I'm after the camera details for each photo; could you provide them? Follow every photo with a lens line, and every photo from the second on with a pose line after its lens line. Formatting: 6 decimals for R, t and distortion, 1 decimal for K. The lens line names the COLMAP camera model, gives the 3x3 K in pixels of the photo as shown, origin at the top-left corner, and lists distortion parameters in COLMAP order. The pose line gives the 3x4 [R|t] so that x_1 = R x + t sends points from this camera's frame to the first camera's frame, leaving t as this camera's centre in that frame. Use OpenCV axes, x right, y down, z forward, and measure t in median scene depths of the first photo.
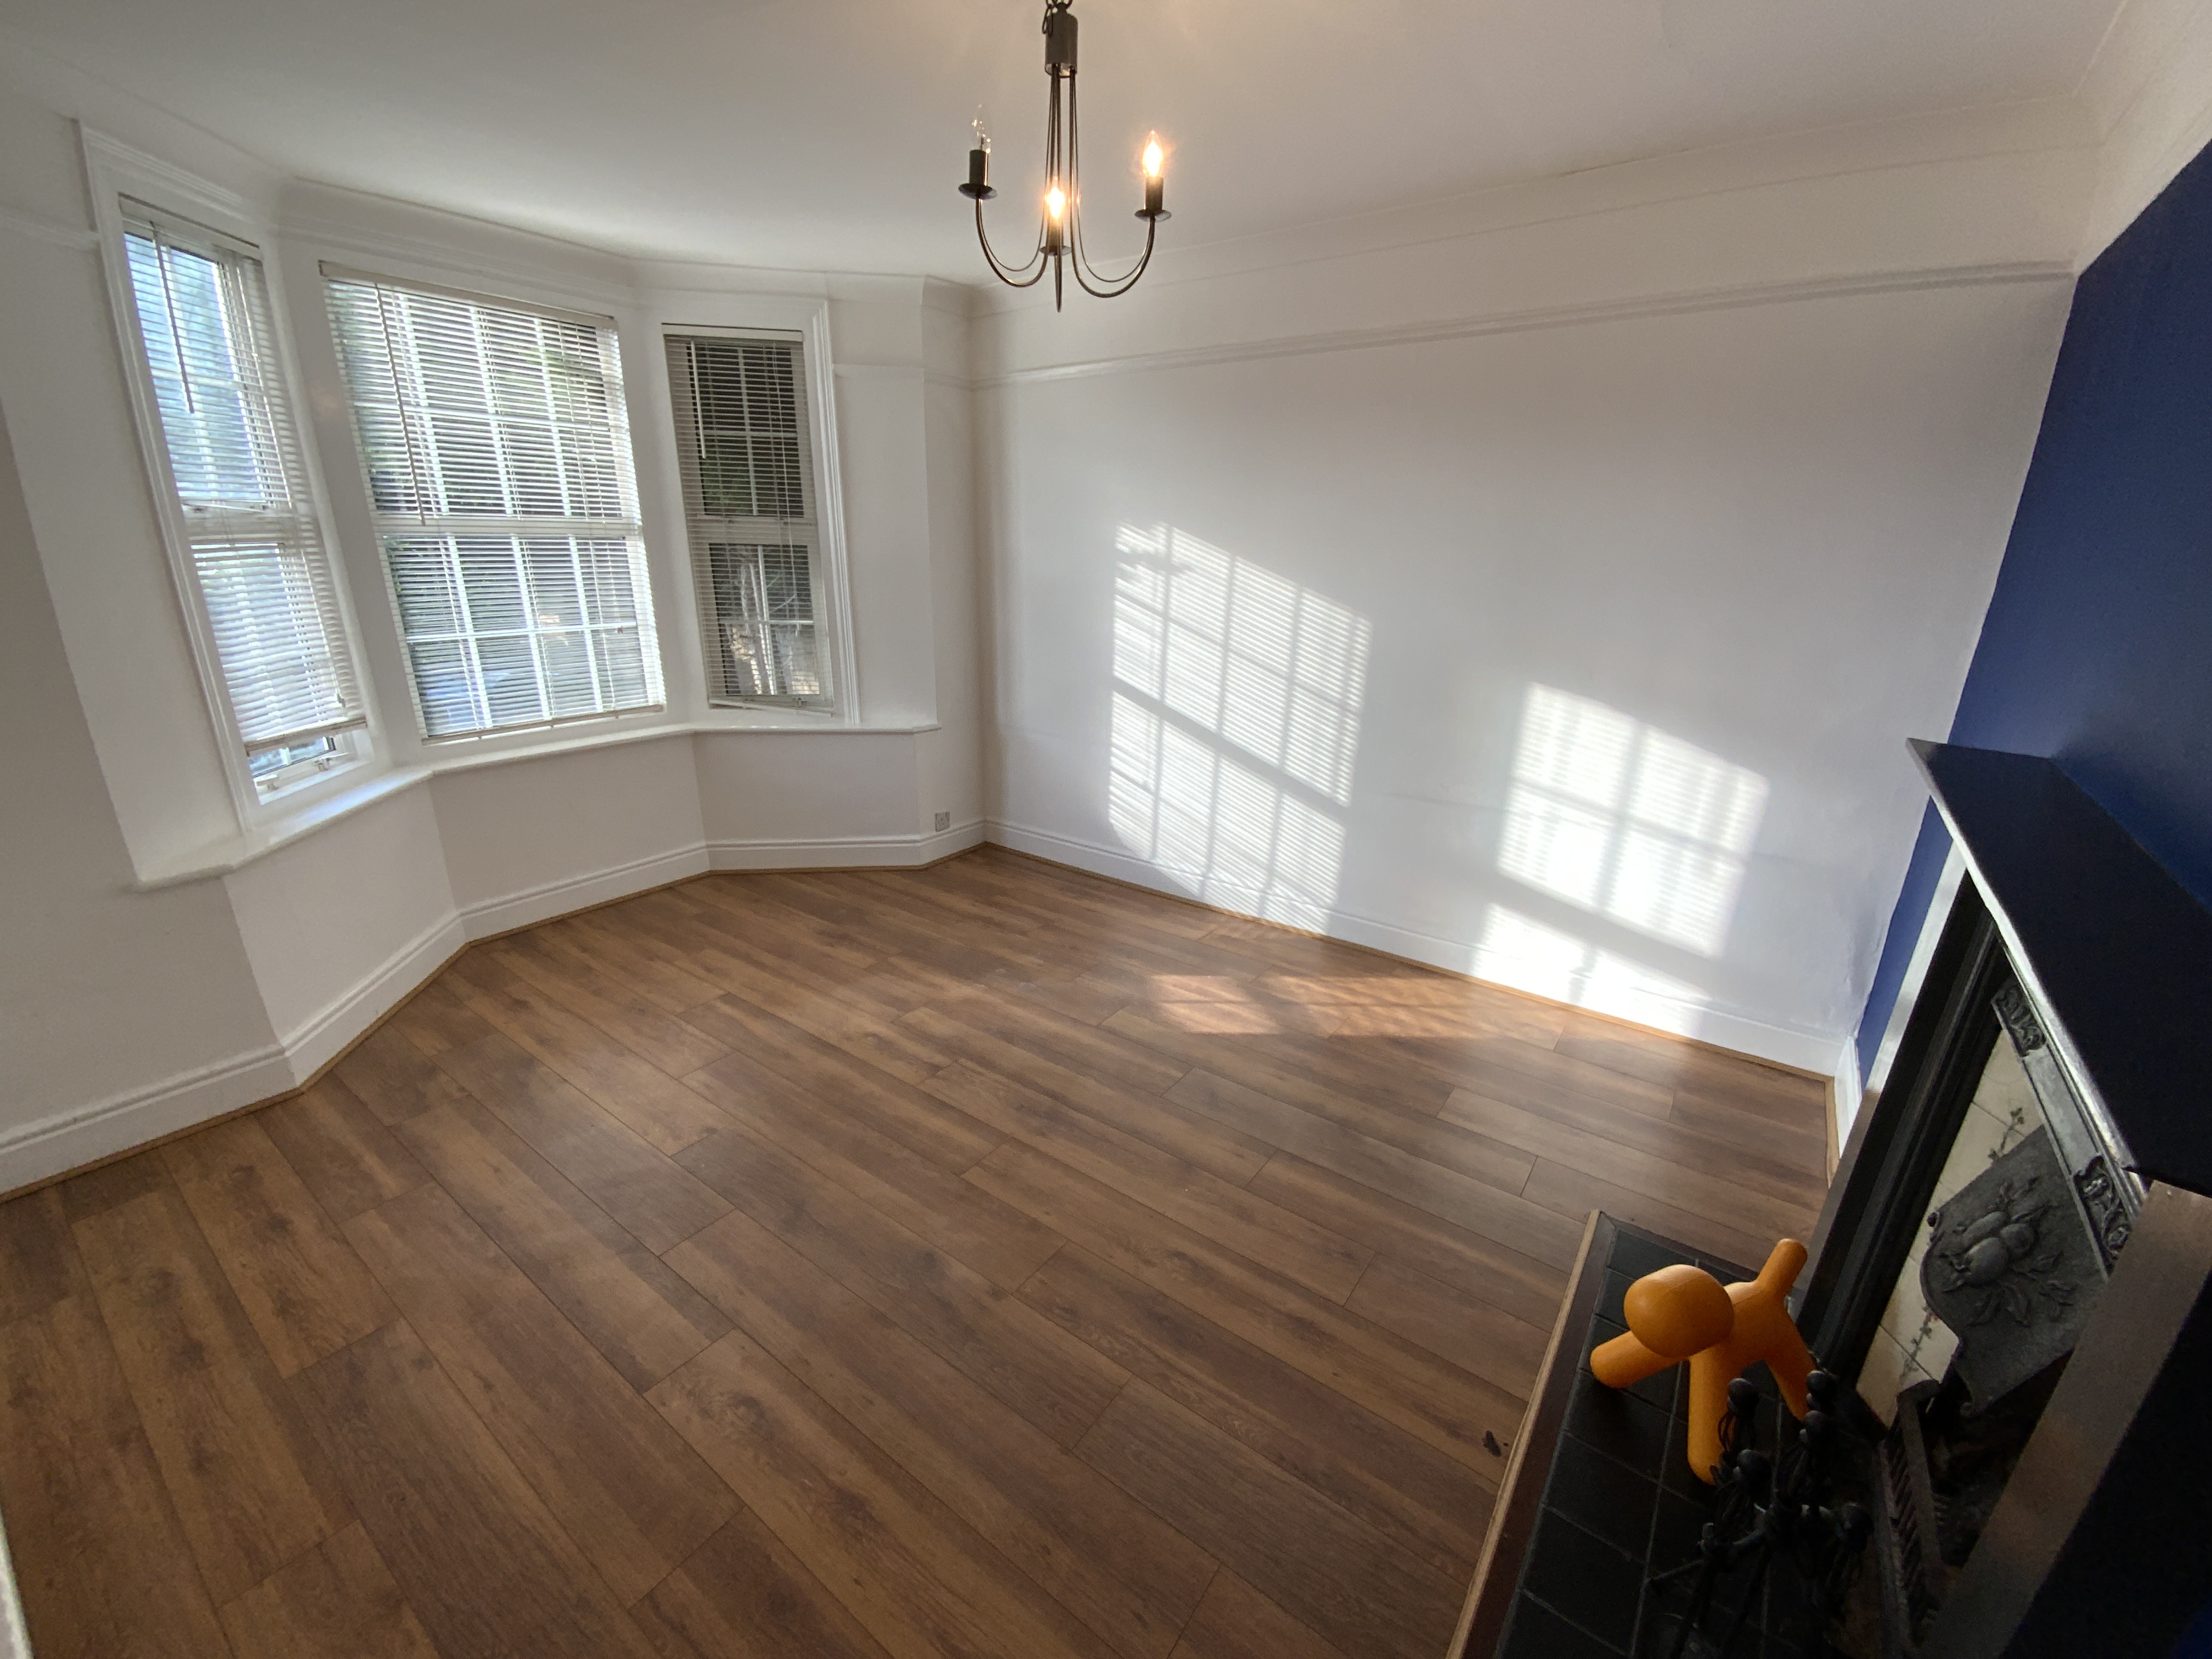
lens RADIAL K [[887.3, 0, 1108.5], [0, 887.3, 843.0], [0, 0, 1]] dist [0.035377, -0.026697]
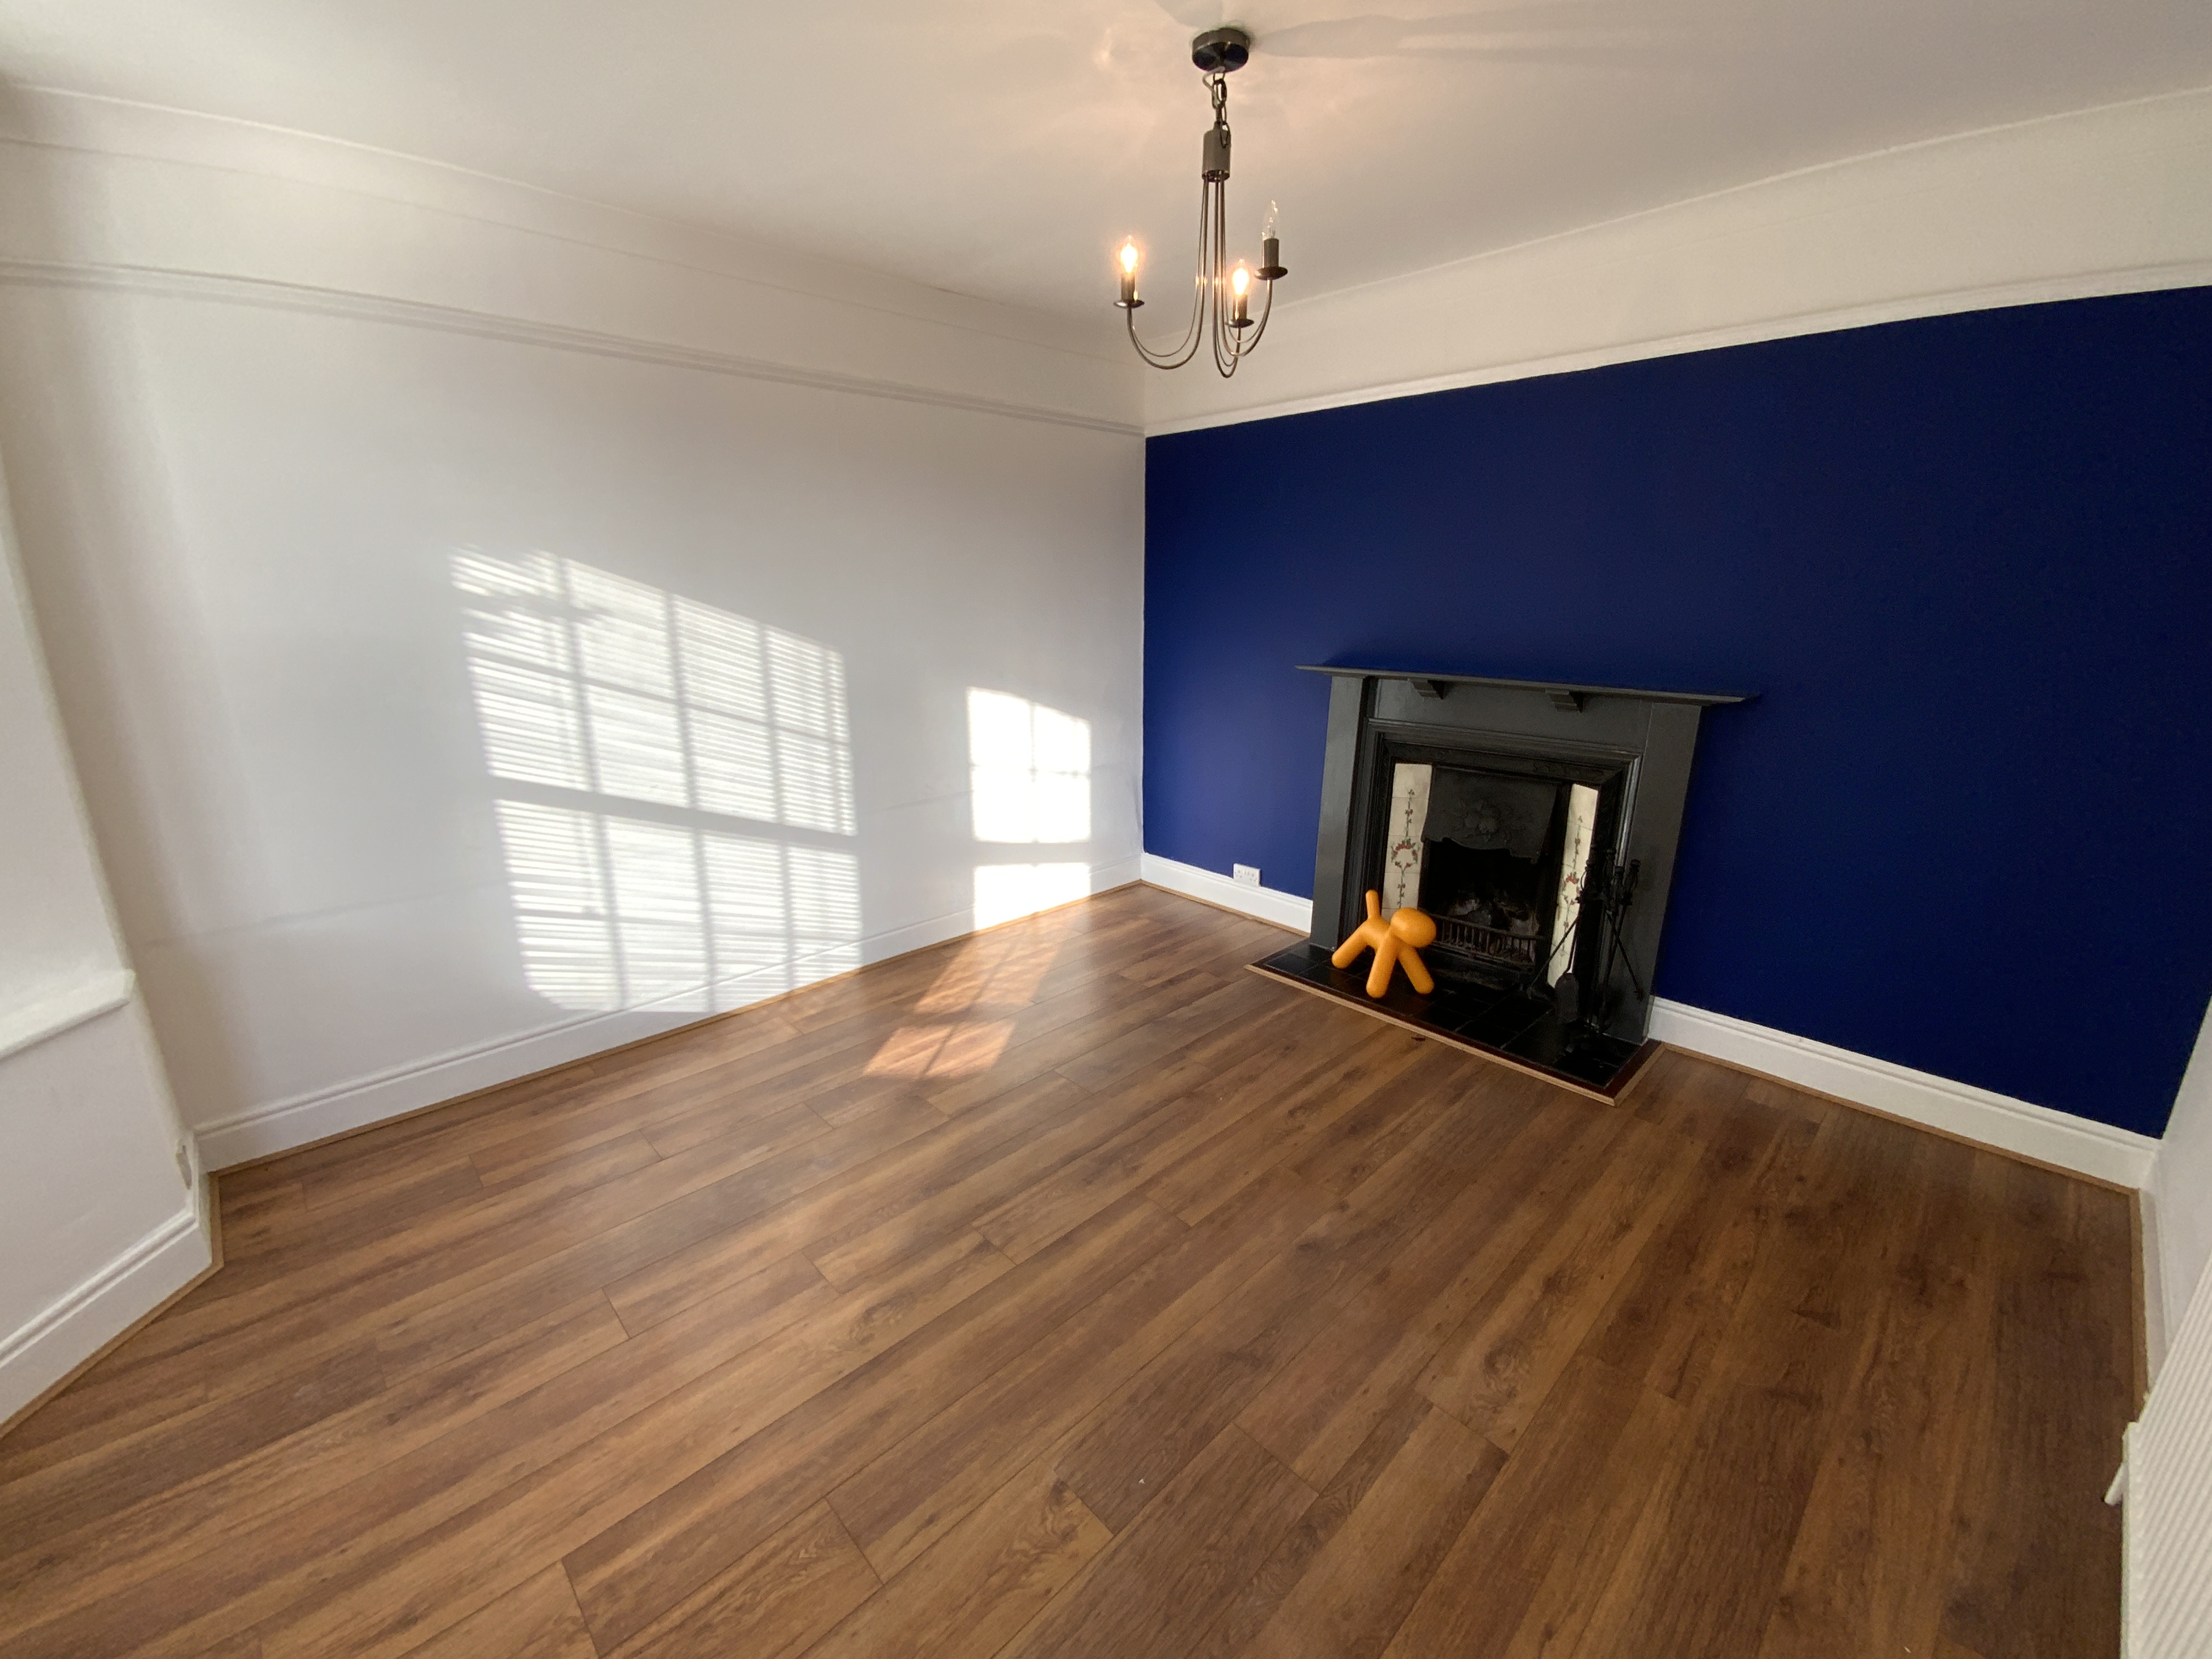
lens RADIAL K [[902.0, 0, 1106.0], [0, 902.0, 829.5], [0, 0, 1]] dist [0.020113, -0.021785]
pose [[0.165290, -0.270221, 0.948504, -0.645490], [0.321538, 0.923950, 0.207194, -0.164796], [-0.932359, 0.270732, 0.239606, 0.481577]]
